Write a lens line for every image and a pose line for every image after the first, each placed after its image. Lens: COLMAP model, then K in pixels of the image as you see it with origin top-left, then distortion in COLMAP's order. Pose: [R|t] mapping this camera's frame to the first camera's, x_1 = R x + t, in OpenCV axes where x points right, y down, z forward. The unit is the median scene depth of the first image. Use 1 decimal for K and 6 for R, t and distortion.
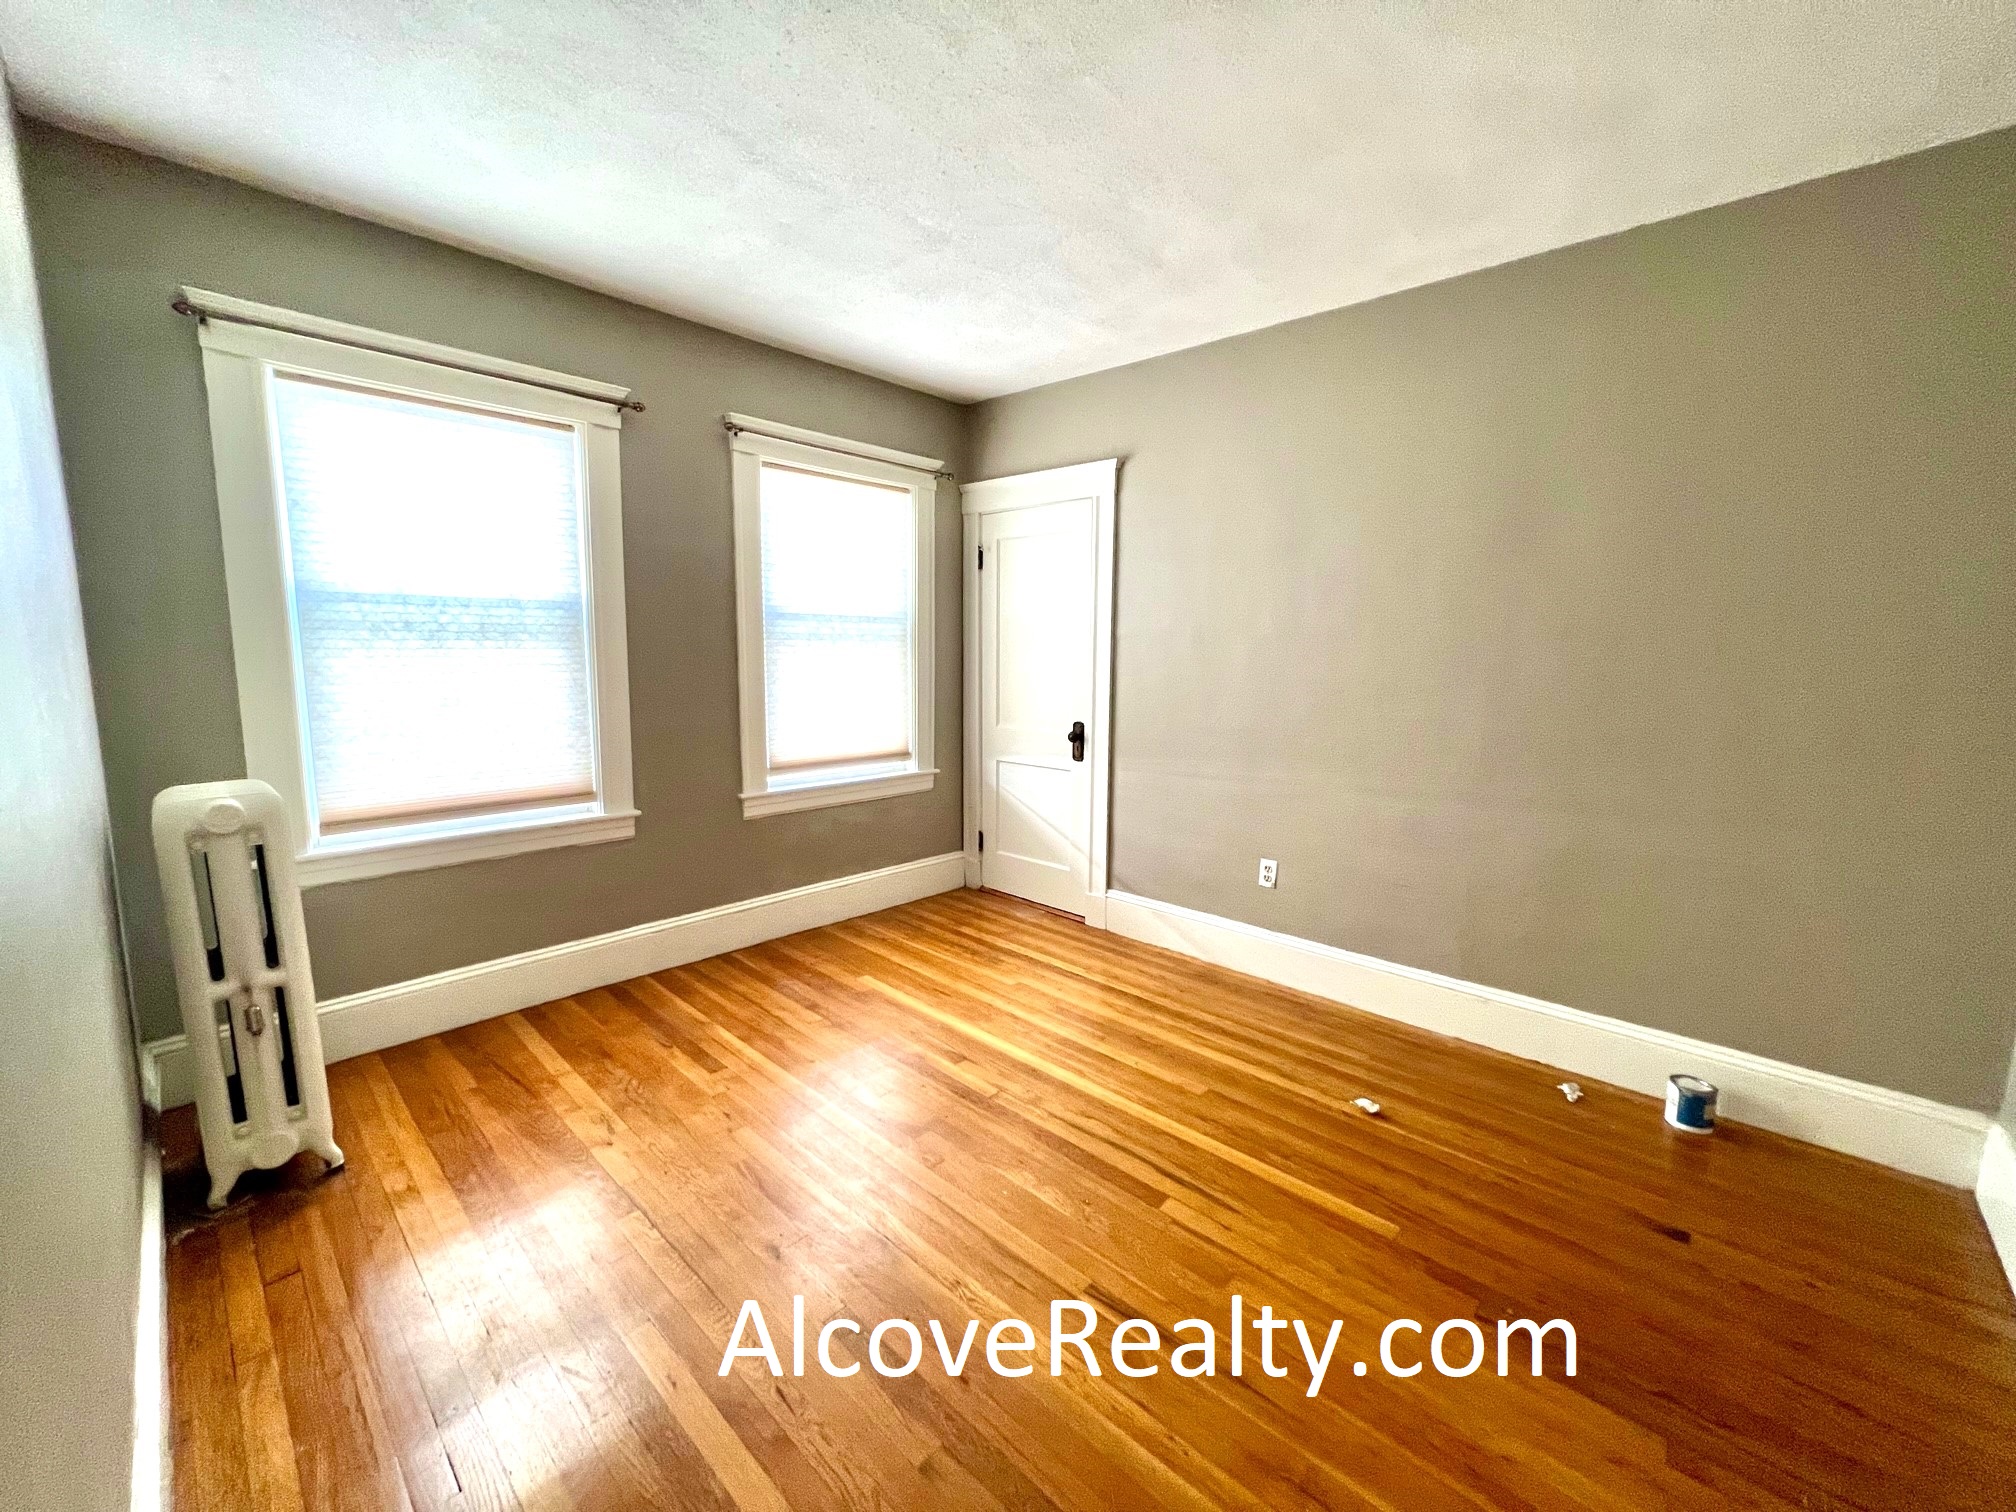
lens RADIAL K [[822.9, 0, 1002.8], [0, 822.9, 750.8], [0, 0, 1]] dist [-0.001587, -0.000439]
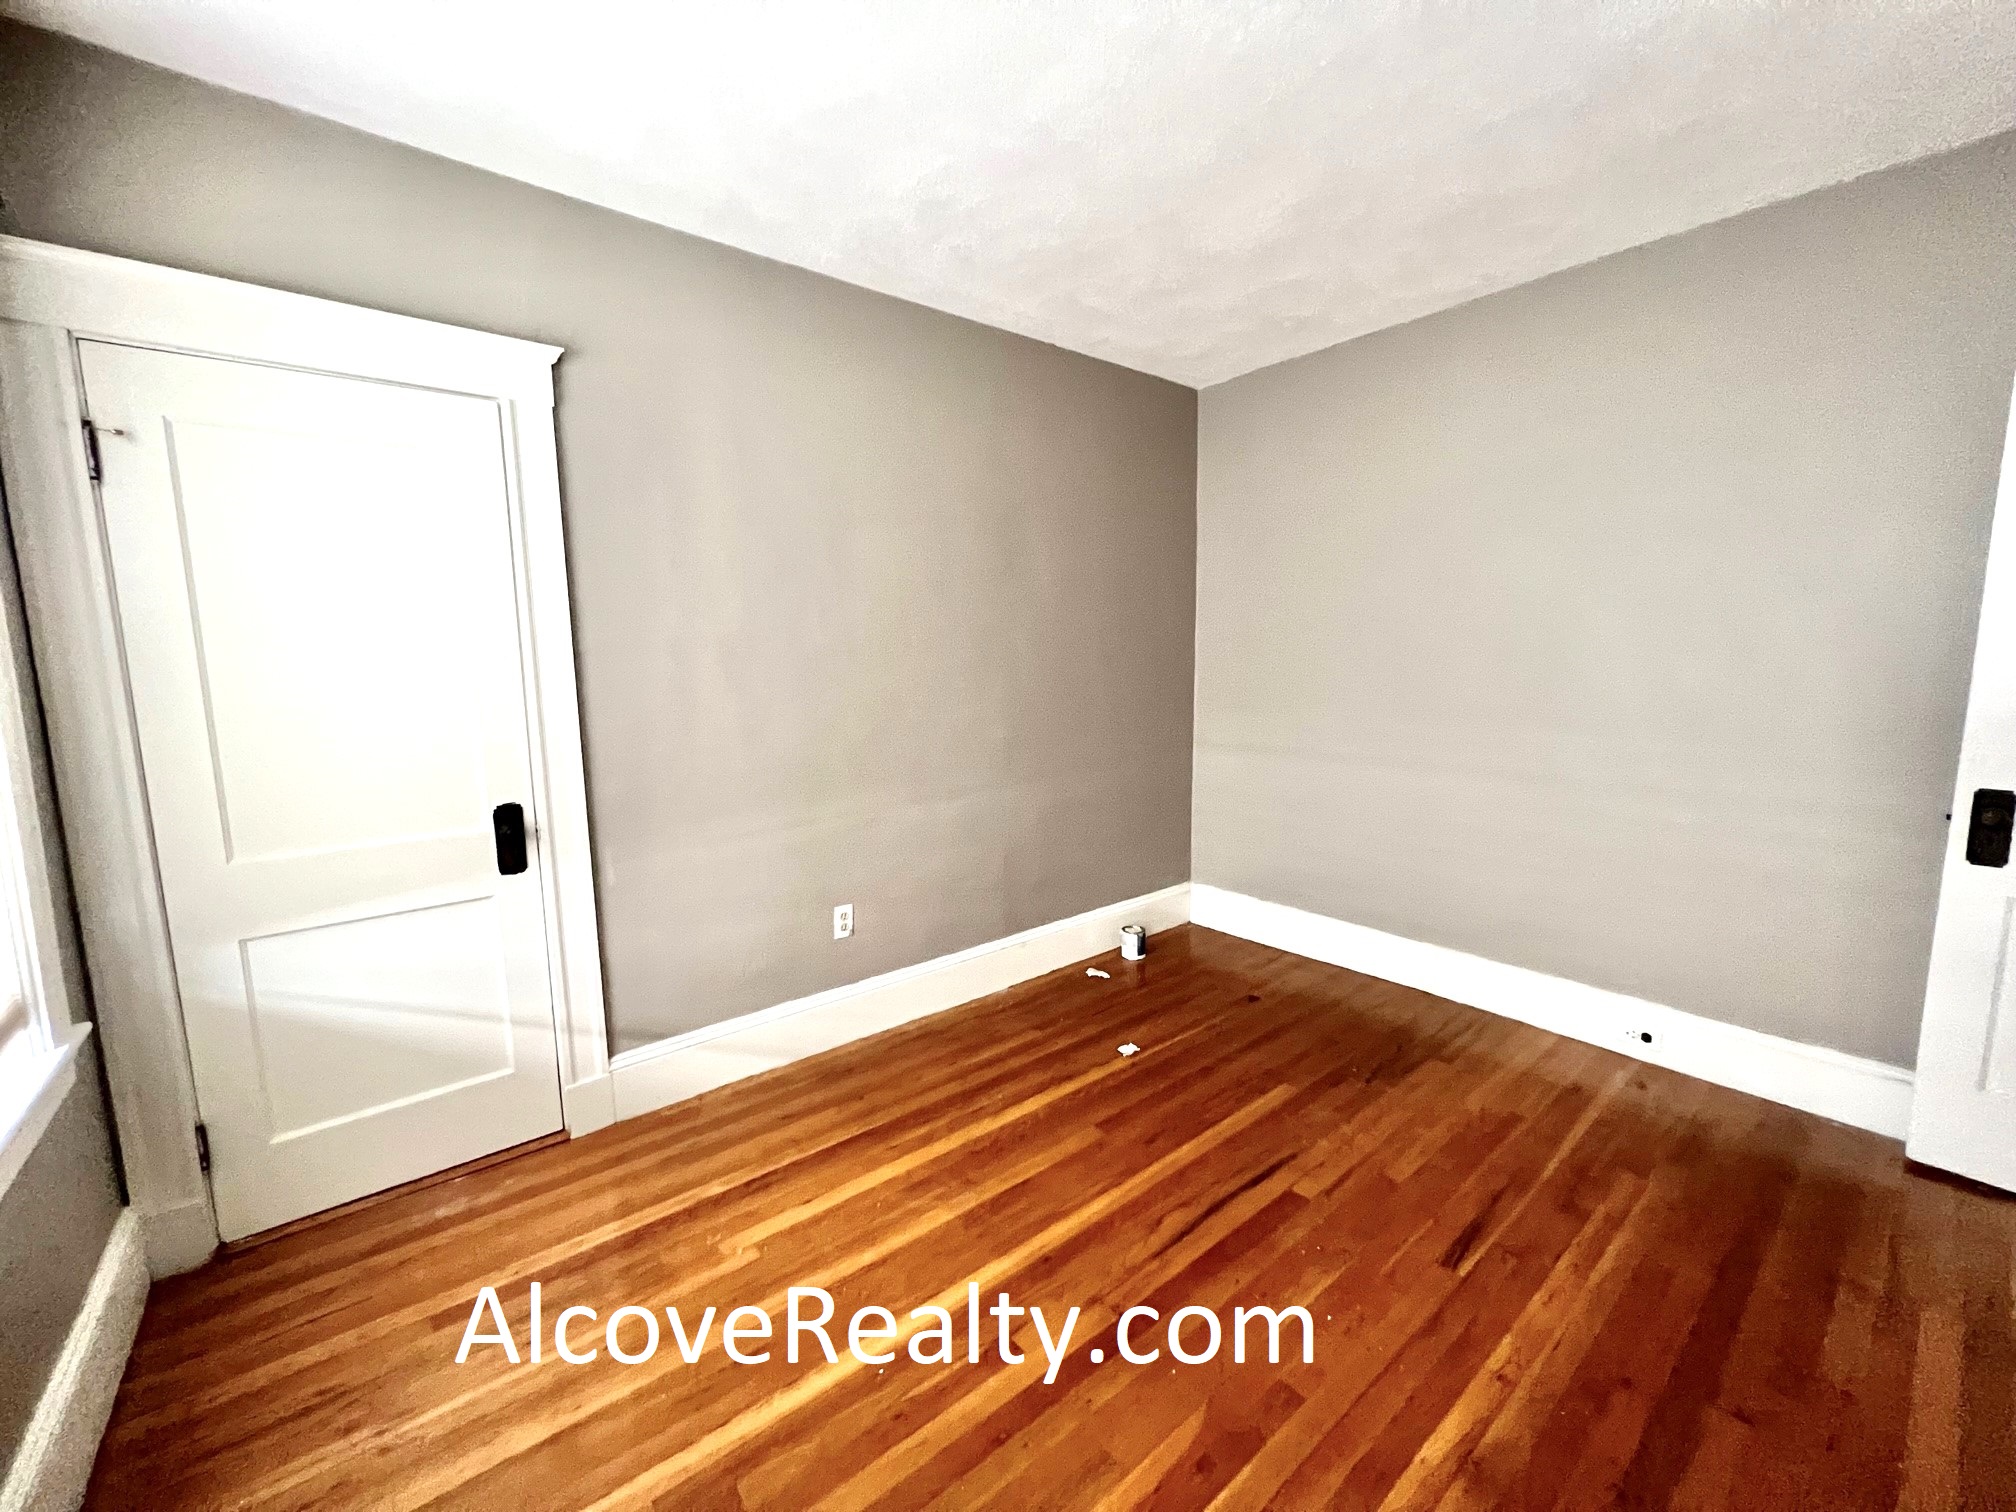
lens RADIAL K [[822.9, 0, 1000.5], [0, 822.9, 754.9], [0, 0, 1]] dist [-0.001587, -0.000439]
pose [[0.124752, -0.146555, 0.981305, -0.529886], [0.140908, 0.981623, 0.128689, -0.121965], [-0.982131, 0.122219, 0.143110, 0.776020]]
